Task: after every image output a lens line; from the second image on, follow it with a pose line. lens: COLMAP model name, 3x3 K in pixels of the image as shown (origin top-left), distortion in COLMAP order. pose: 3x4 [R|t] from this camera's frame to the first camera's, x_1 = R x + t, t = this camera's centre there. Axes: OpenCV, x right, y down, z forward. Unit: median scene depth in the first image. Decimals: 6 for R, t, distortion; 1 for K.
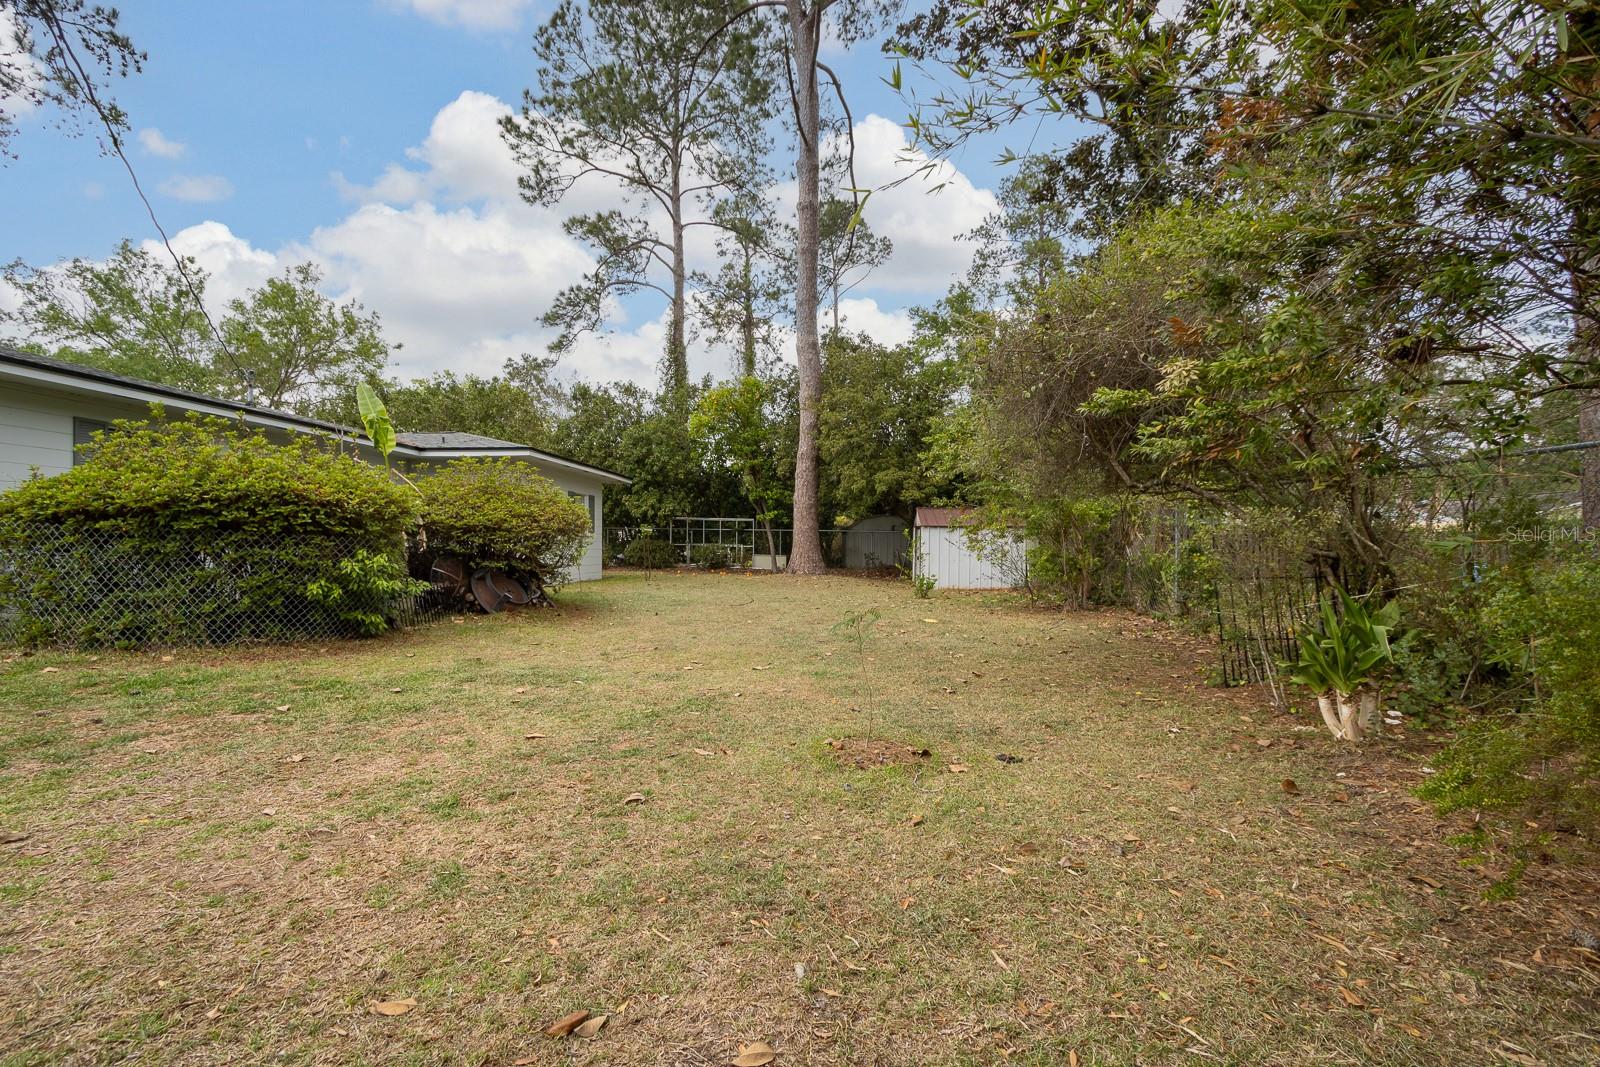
lens RADIAL K [[735.6, 0, 800.0], [0, 735.6, 533.5], [0, 0, 1]] dist [-0.001315, -0.000391]
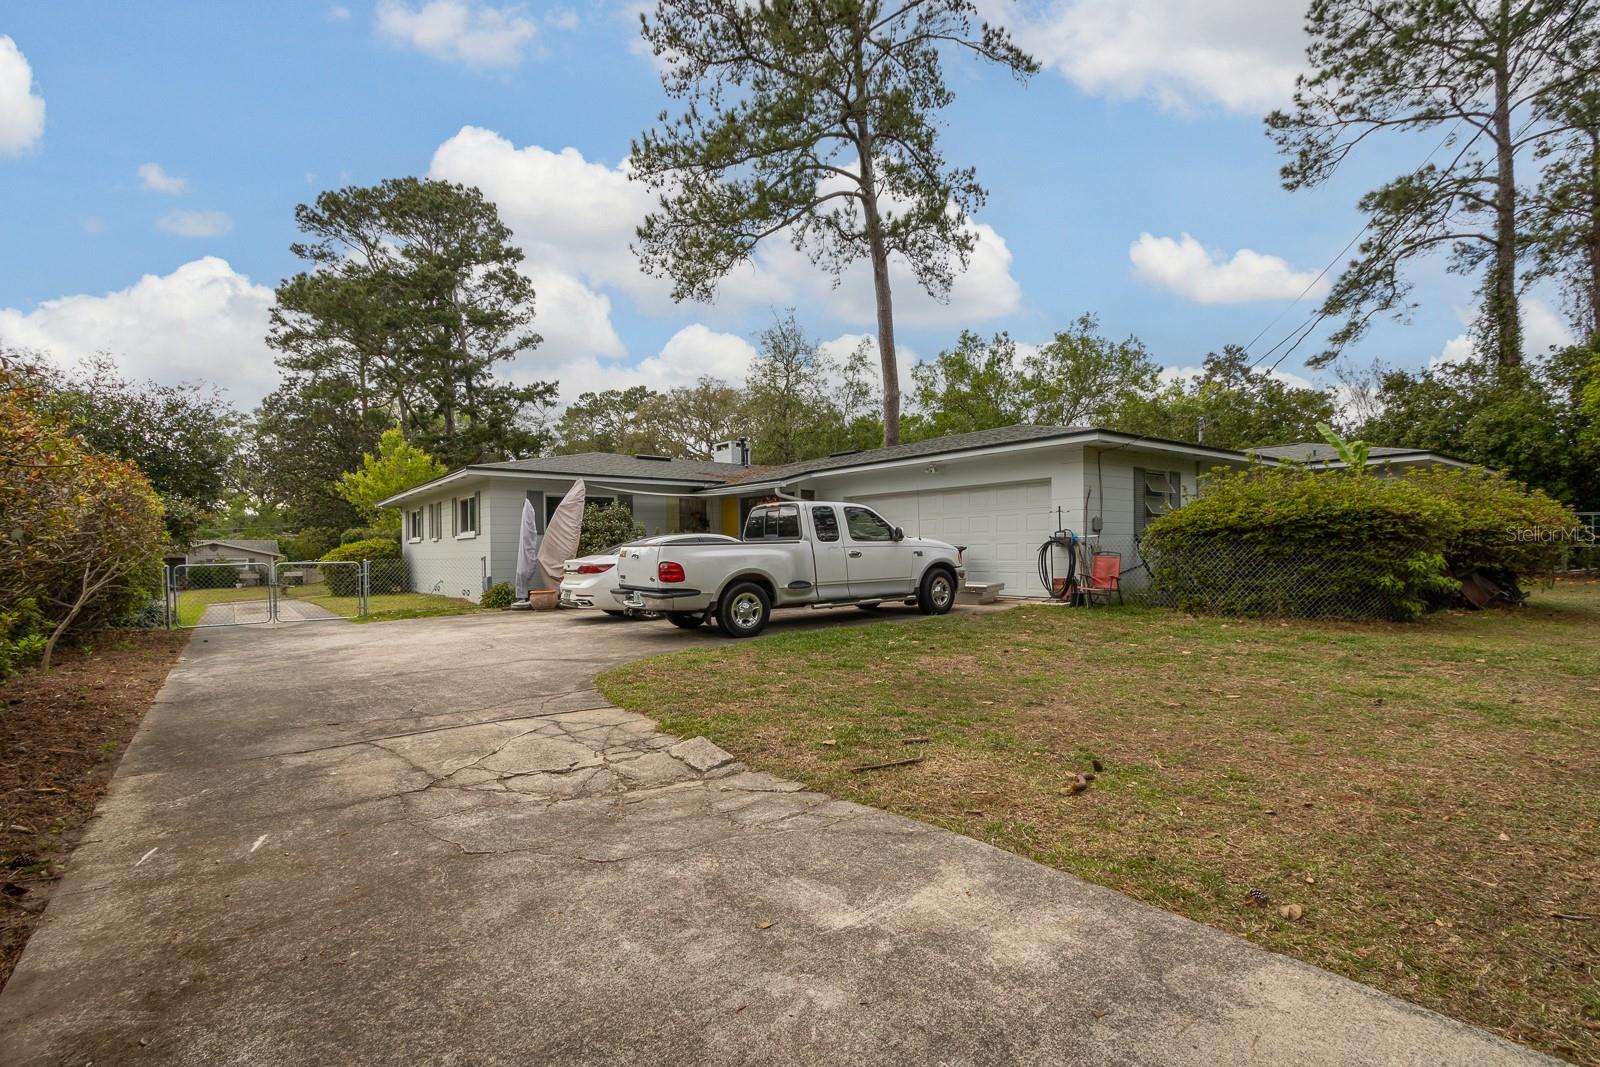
lens RADIAL K [[743.2, 0, 799.8], [0, 743.2, 552.8], [0, 0, 1]] dist [0.000991, -0.000111]
pose [[0.652752, -0.007374, -0.757536, -0.067562], [0.020668, 0.999754, 0.008078, -0.001750], [0.757290, -0.020930, 0.652744, -0.140557]]
